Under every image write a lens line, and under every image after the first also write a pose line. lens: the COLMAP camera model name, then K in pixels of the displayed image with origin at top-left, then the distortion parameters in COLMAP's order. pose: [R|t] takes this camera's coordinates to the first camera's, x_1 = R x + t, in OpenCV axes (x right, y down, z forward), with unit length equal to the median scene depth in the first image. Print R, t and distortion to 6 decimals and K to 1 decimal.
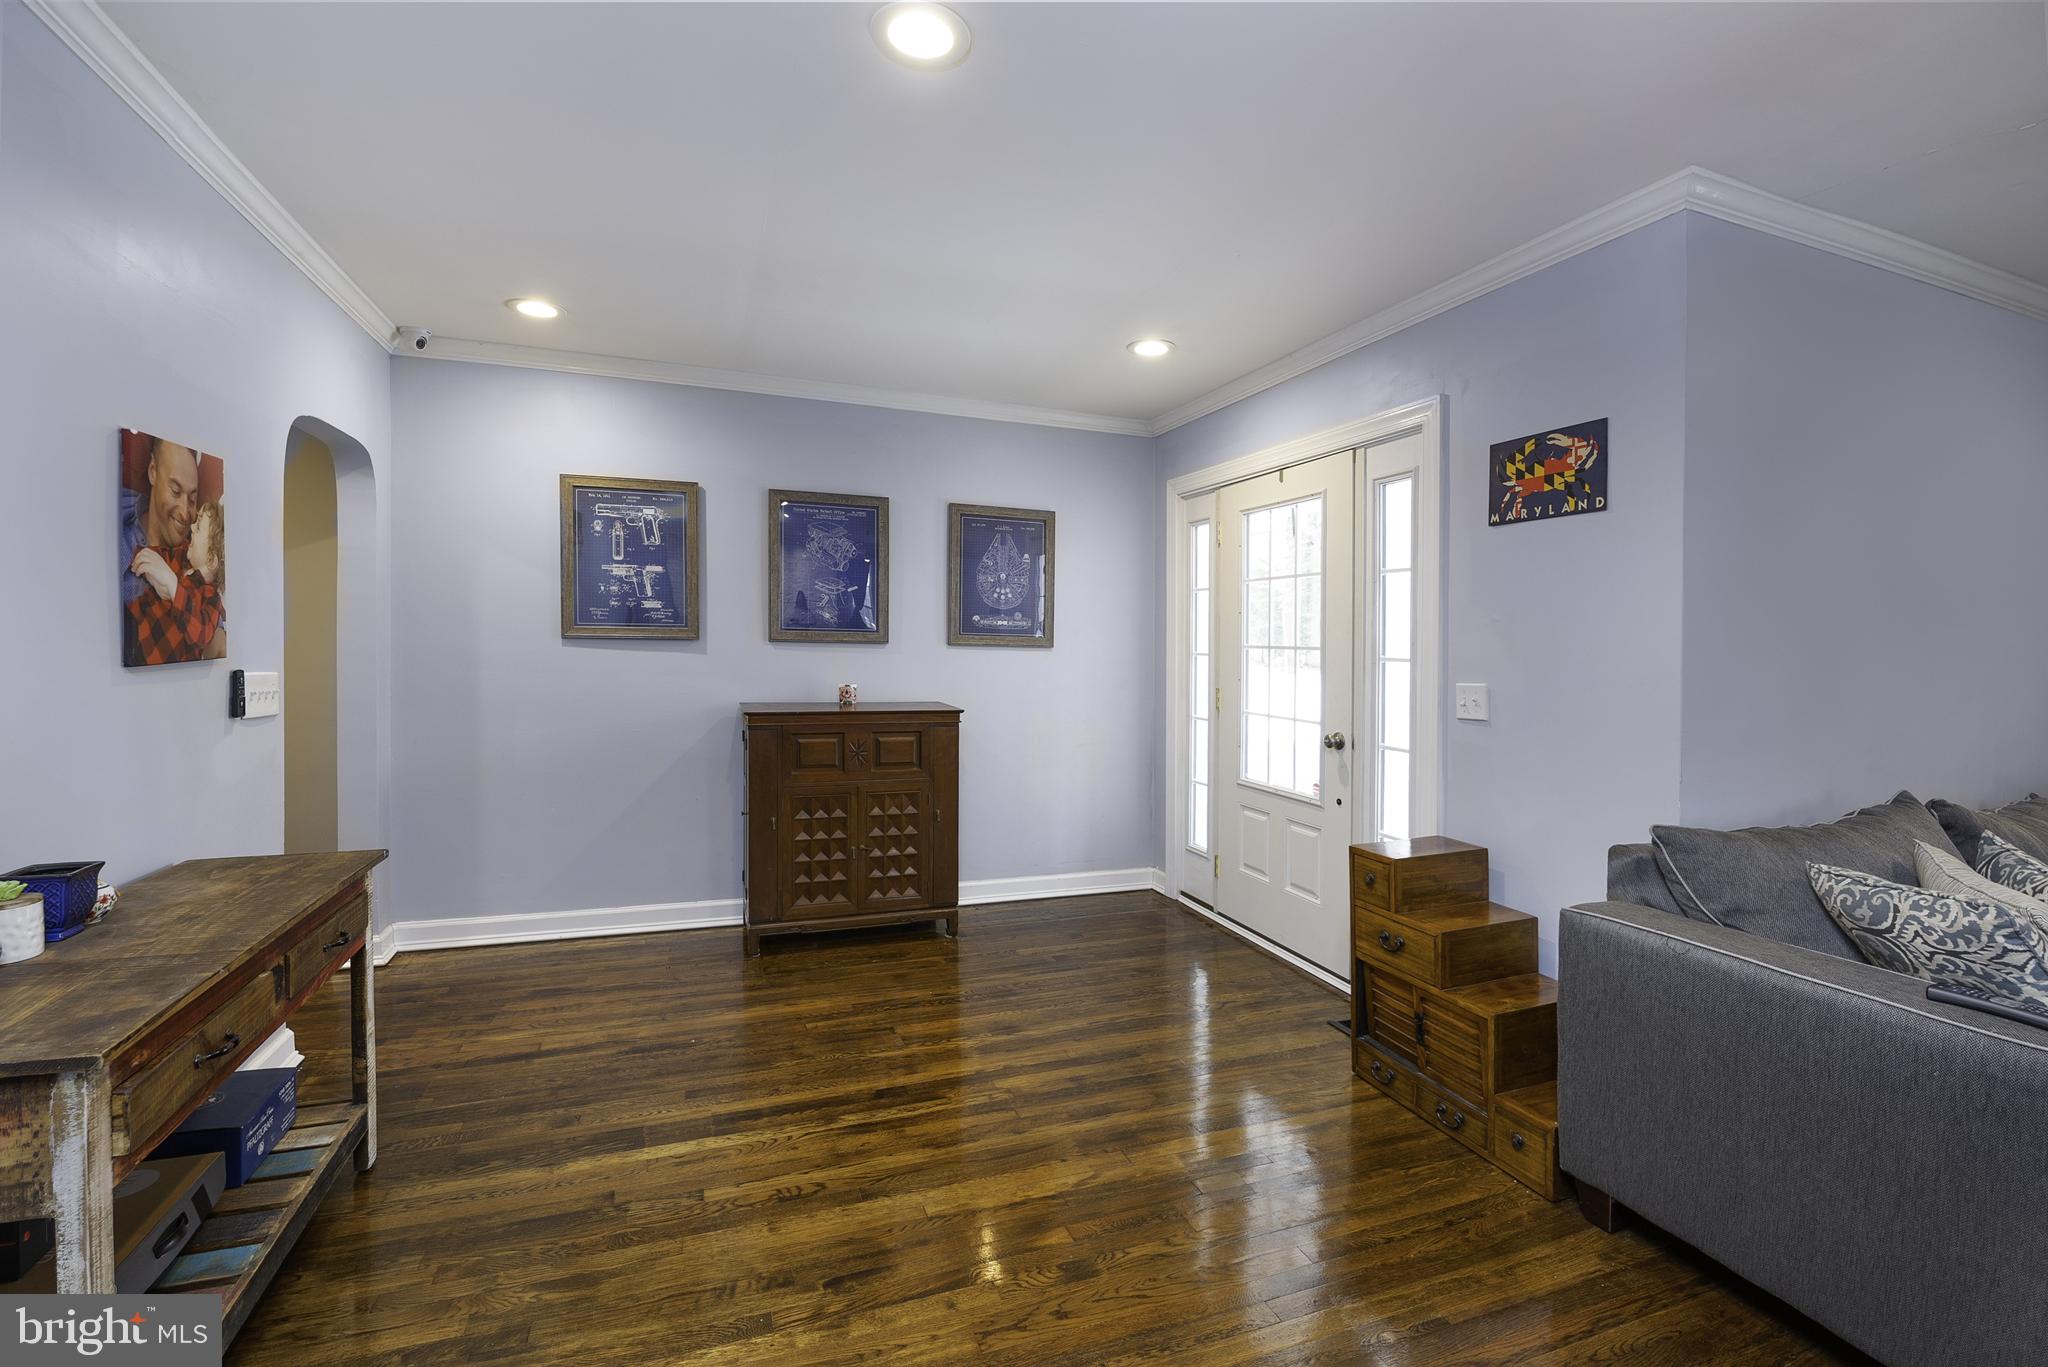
lens RADIAL K [[930.5, 0, 1037.3], [0, 930.5, 684.6], [0, 0, 1]] dist [0.003318, 0.000062]
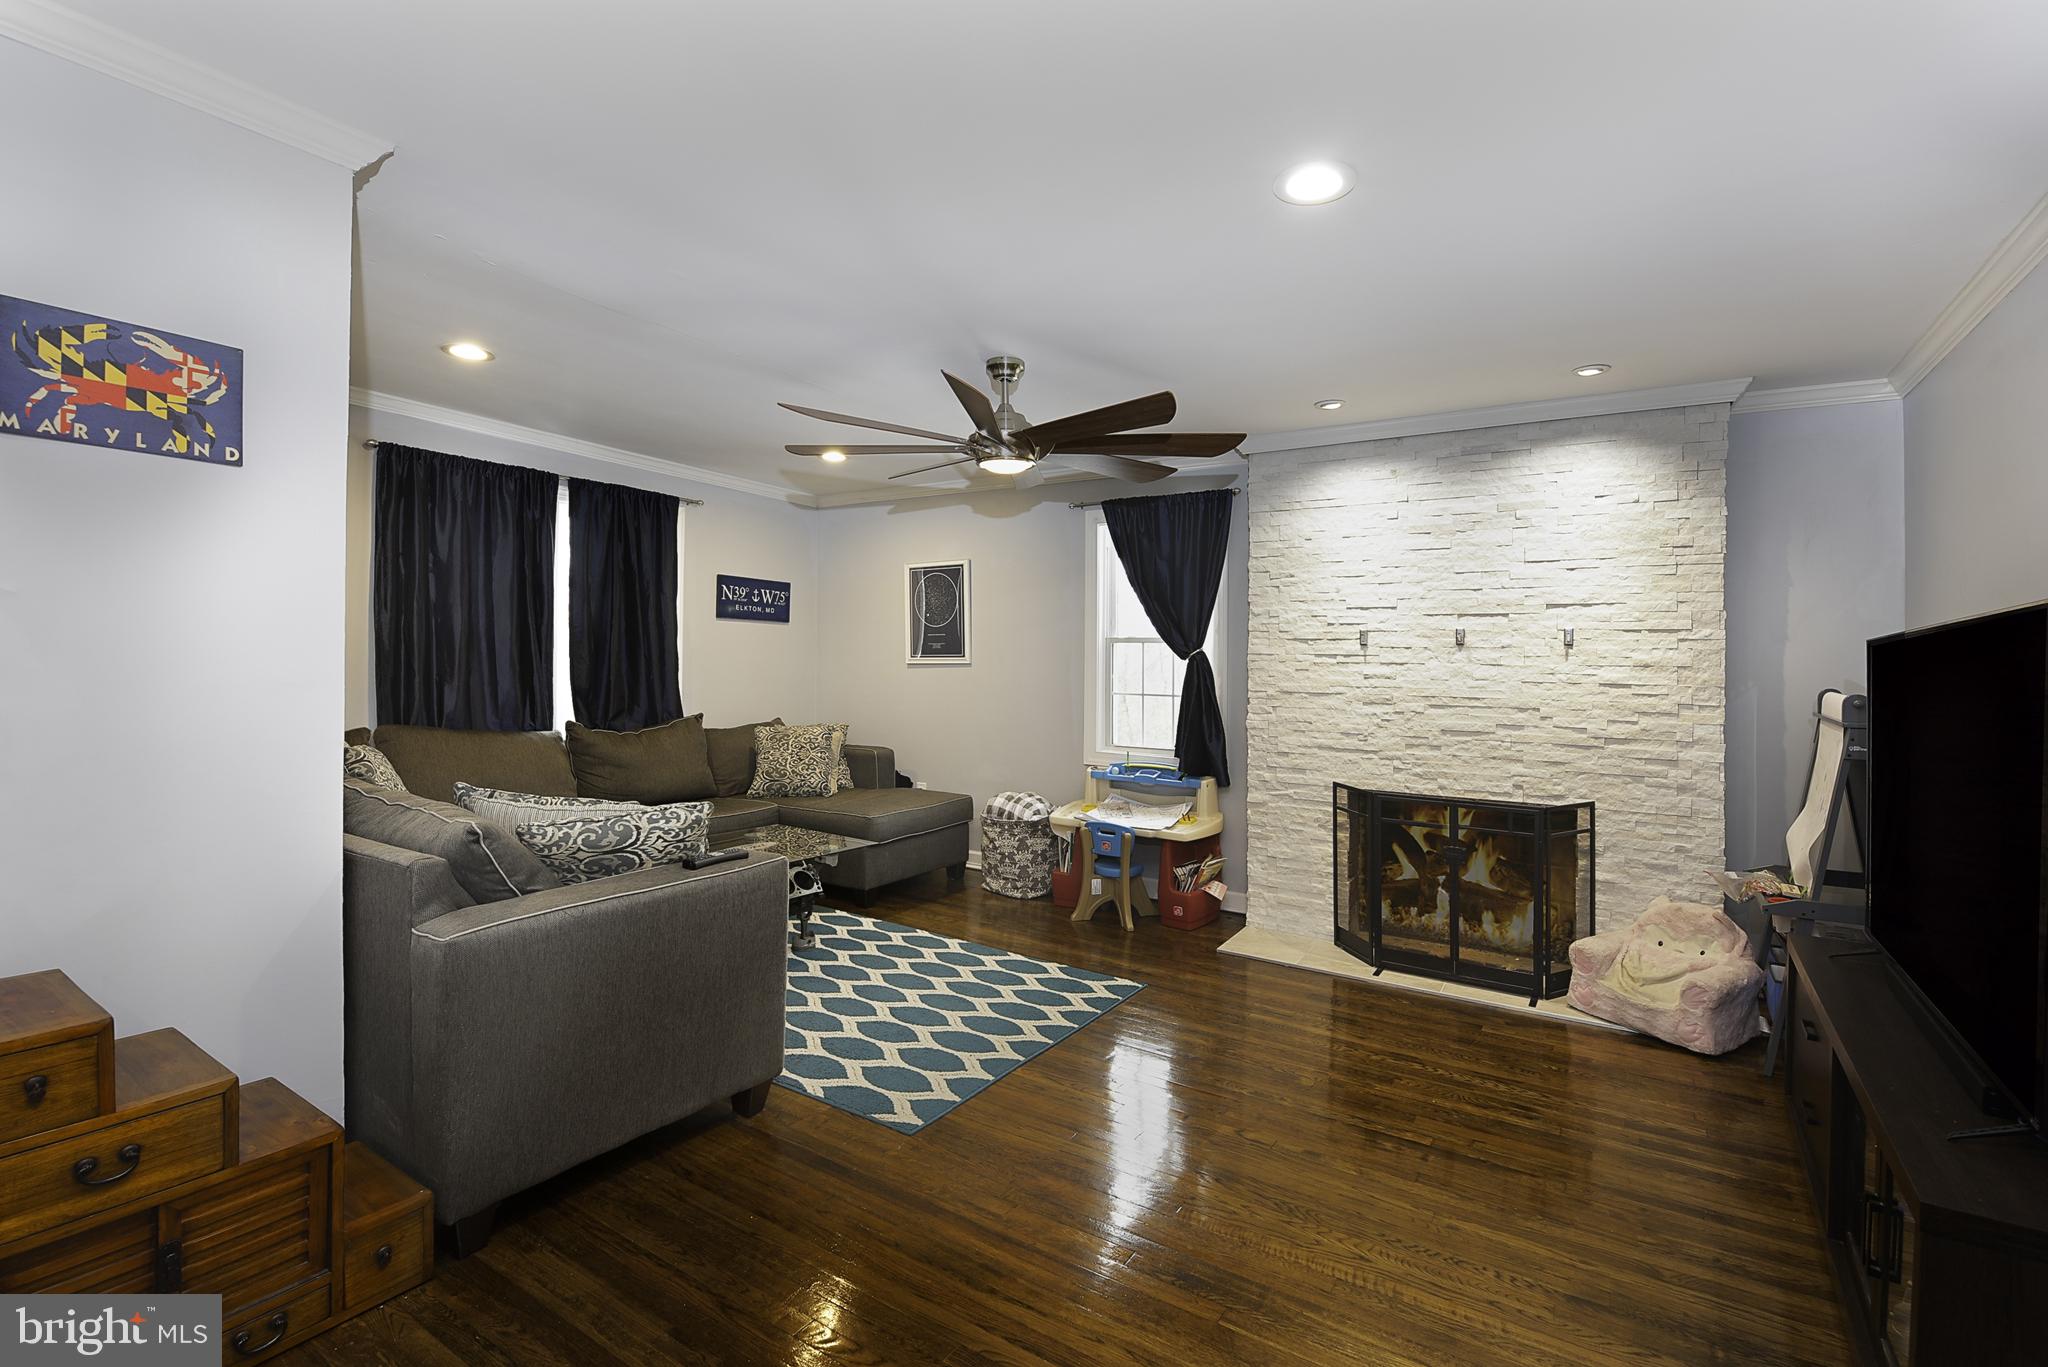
lens RADIAL K [[930.5, 0, 1033.0], [0, 930.5, 670.2], [0, 0, 1]] dist [0.003318, 0.000062]
pose [[-0.575340, -0.024227, 0.817556, -0.610768], [0.016844, 0.998998, 0.041457, -0.053709], [-0.817741, 0.037622, -0.574355, 1.318398]]
